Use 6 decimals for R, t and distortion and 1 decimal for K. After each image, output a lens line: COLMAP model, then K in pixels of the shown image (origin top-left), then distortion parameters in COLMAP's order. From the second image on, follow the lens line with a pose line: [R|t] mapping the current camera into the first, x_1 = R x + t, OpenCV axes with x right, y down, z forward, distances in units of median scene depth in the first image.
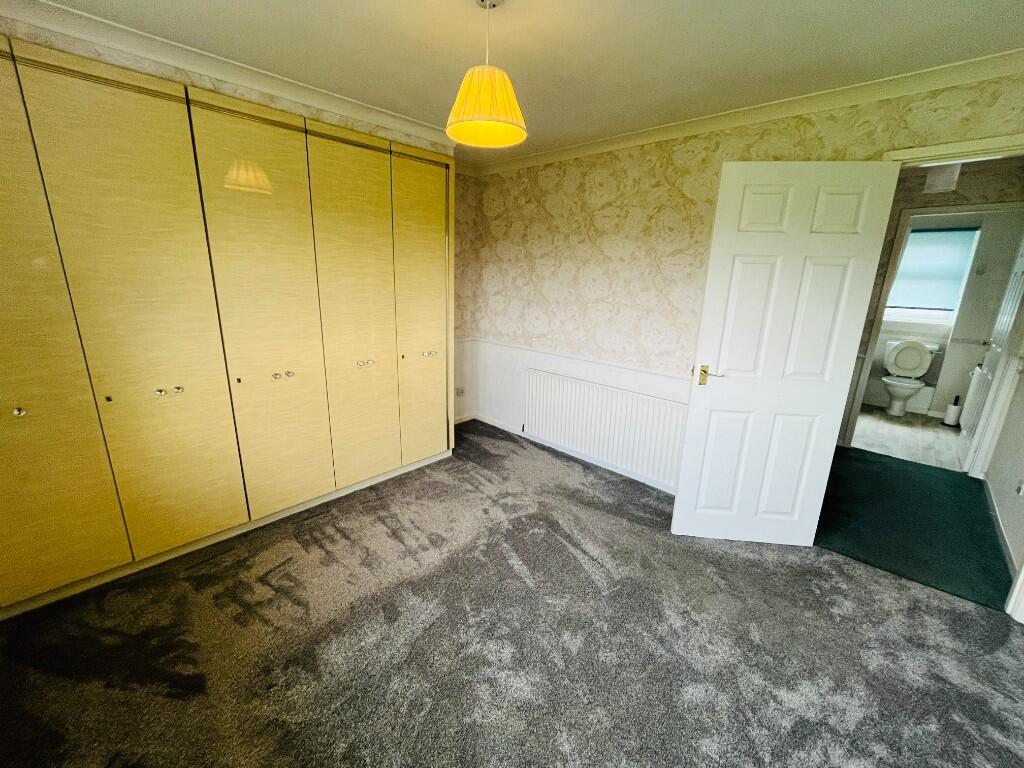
lens RADIAL K [[417.7, 0, 514.7], [0, 417.7, 382.4], [0, 0, 1]] dist [-0.000005, 0.000148]
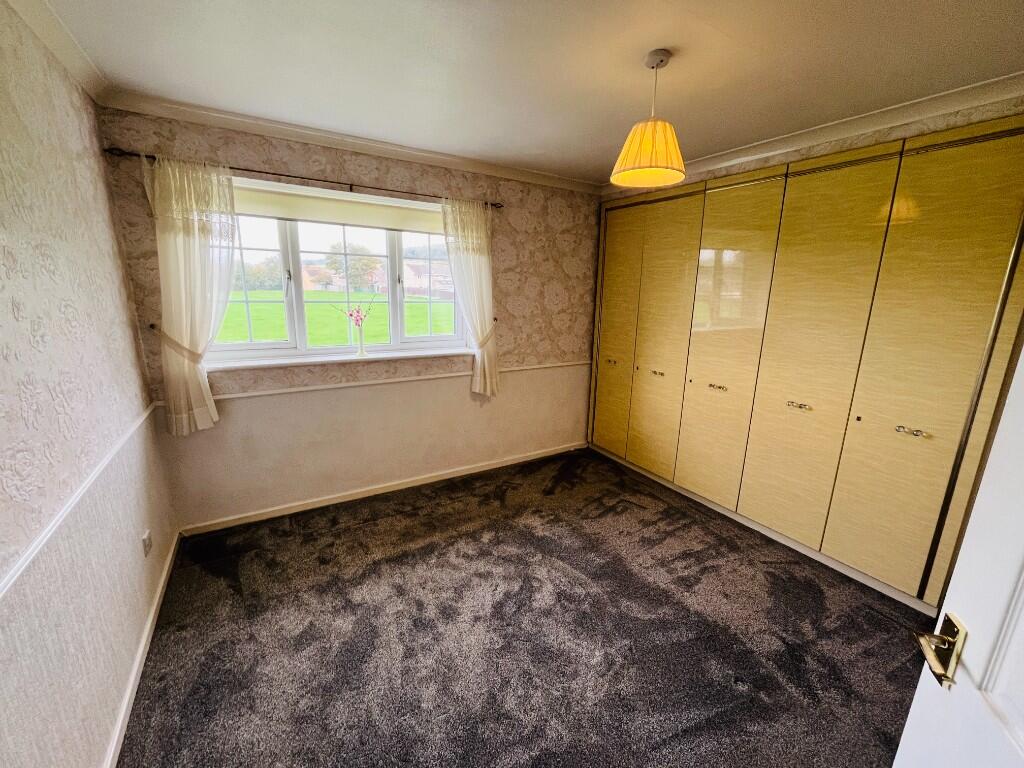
lens RADIAL K [[417.7, 0, 515.2], [0, 417.7, 382.2], [0, 0, 1]] dist [-0.000005, 0.000148]
pose [[-0.257663, 0.179023, -0.949505, 0.735728], [-0.283032, 0.925598, 0.251321, -0.167641], [0.923852, 0.333496, -0.187823, 0.676196]]
